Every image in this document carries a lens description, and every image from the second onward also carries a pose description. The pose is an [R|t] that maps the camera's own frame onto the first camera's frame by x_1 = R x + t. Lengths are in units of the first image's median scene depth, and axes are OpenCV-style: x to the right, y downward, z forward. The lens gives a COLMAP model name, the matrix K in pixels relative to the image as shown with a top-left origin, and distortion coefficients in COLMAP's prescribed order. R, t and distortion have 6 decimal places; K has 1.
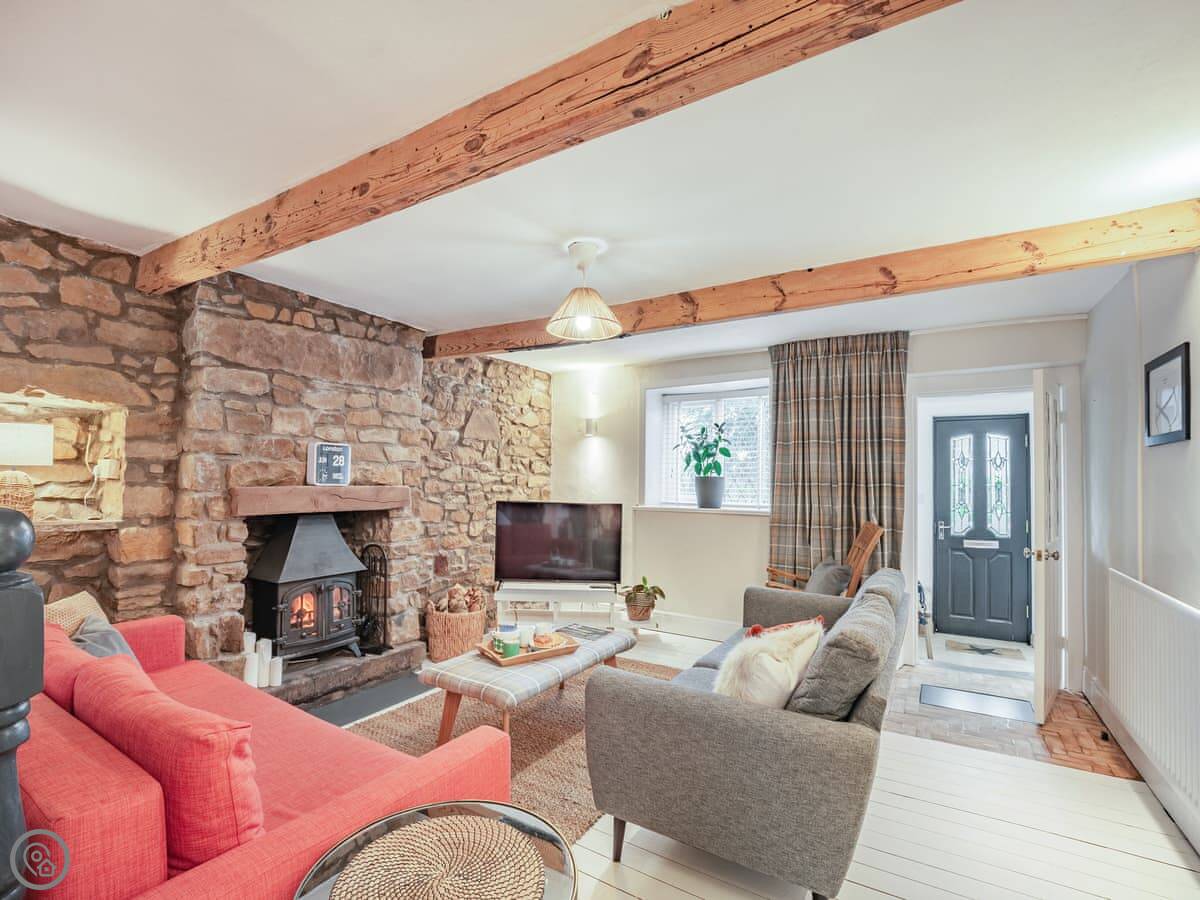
lens RADIAL K [[539.2, 0, 584.0], [0, 539.2, 464.4], [0, 0, 1]] dist [-0.003218, -0.000212]
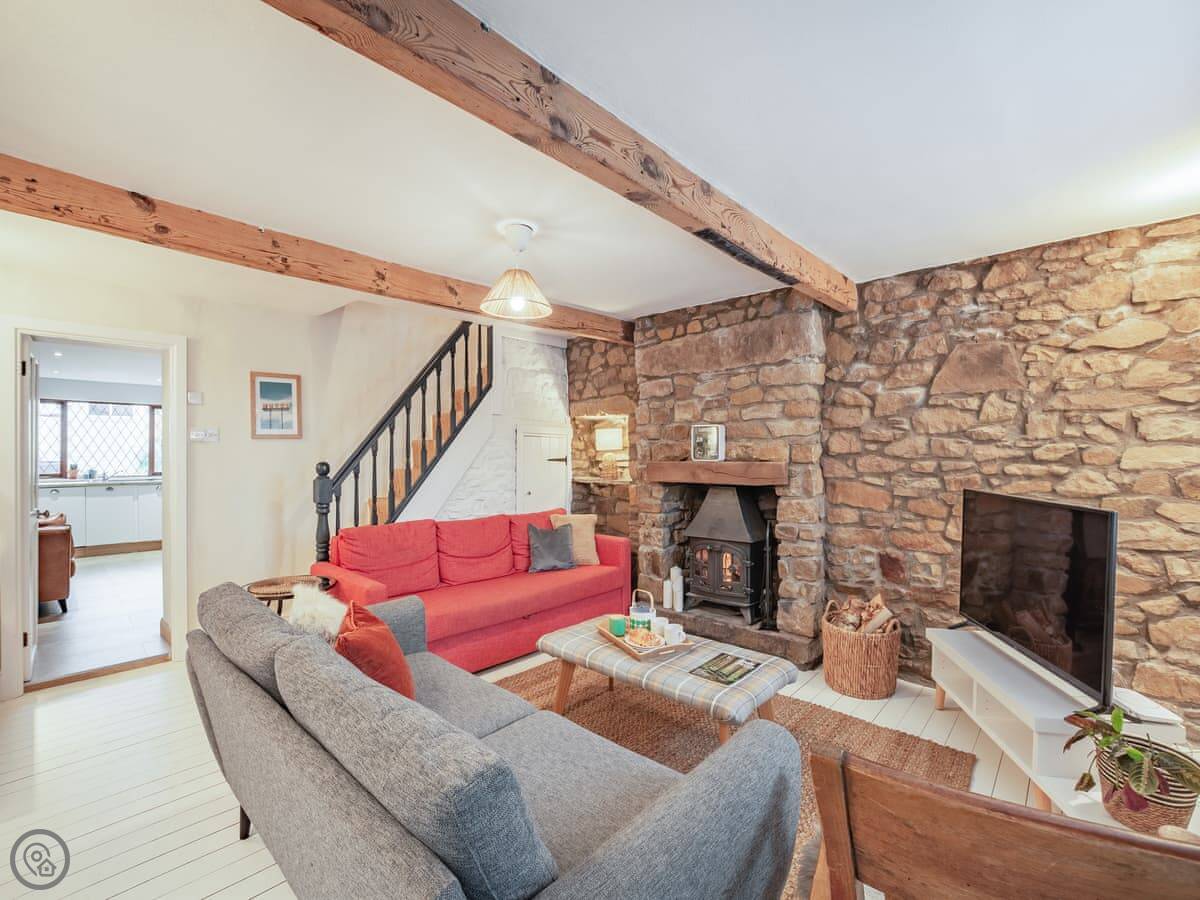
lens RADIAL K [[531.0, 0, 600.0], [0, 531.0, 450.0], [0, 0, 1]] dist [-0.038894, 0.009002]
pose [[-0.144342, -0.016349, -0.989393, 0.624419], [0.029055, 0.999362, -0.020752, 0.028542], [0.989101, -0.031742, -0.143775, 0.836349]]
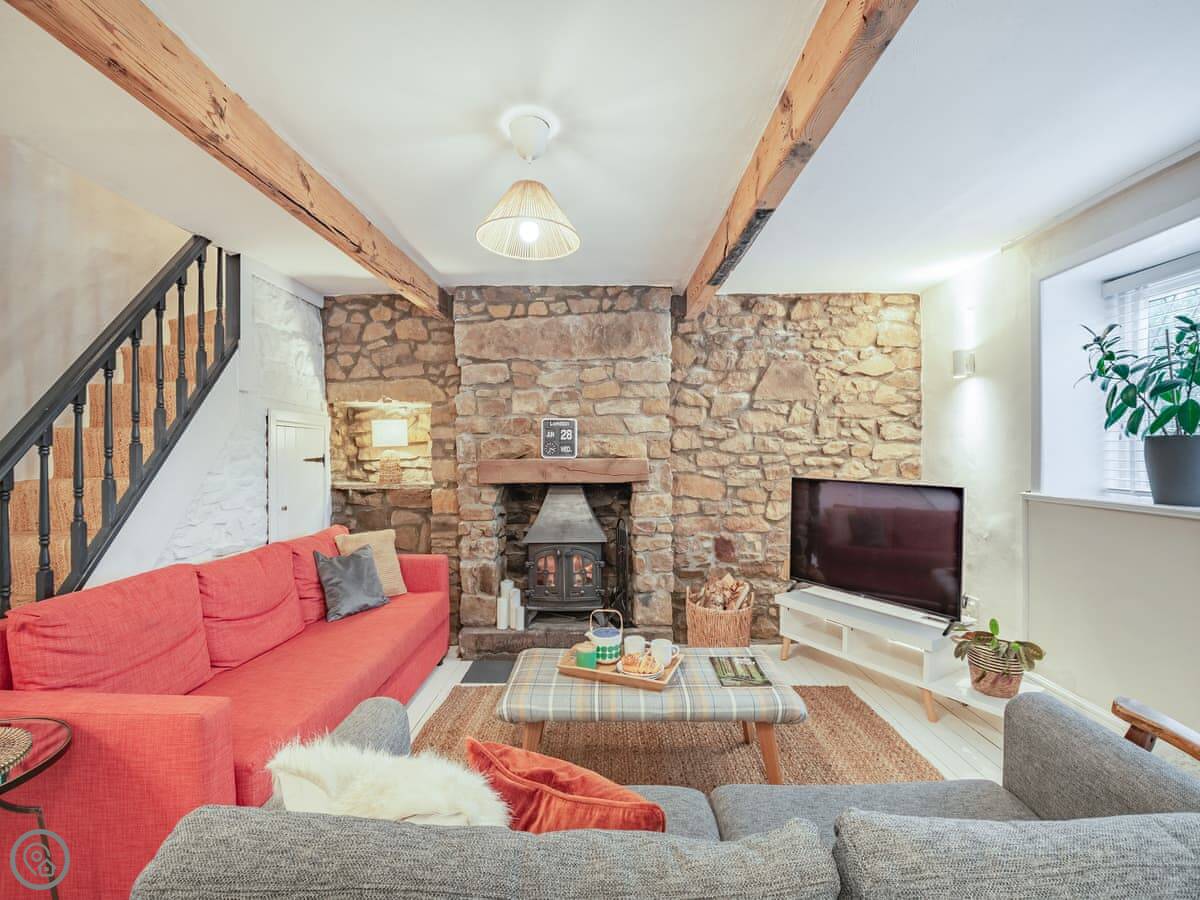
lens RADIAL K [[531.0, 0, 600.0], [0, 531.0, 450.0], [0, 0, 1]] dist [-0.038894, 0.009002]
pose [[0.550443, -0.015770, -0.834724, 0.401558], [0.035565, 0.999357, 0.004572, 0.018592], [0.834115, -0.032203, 0.550650, 0.436504]]
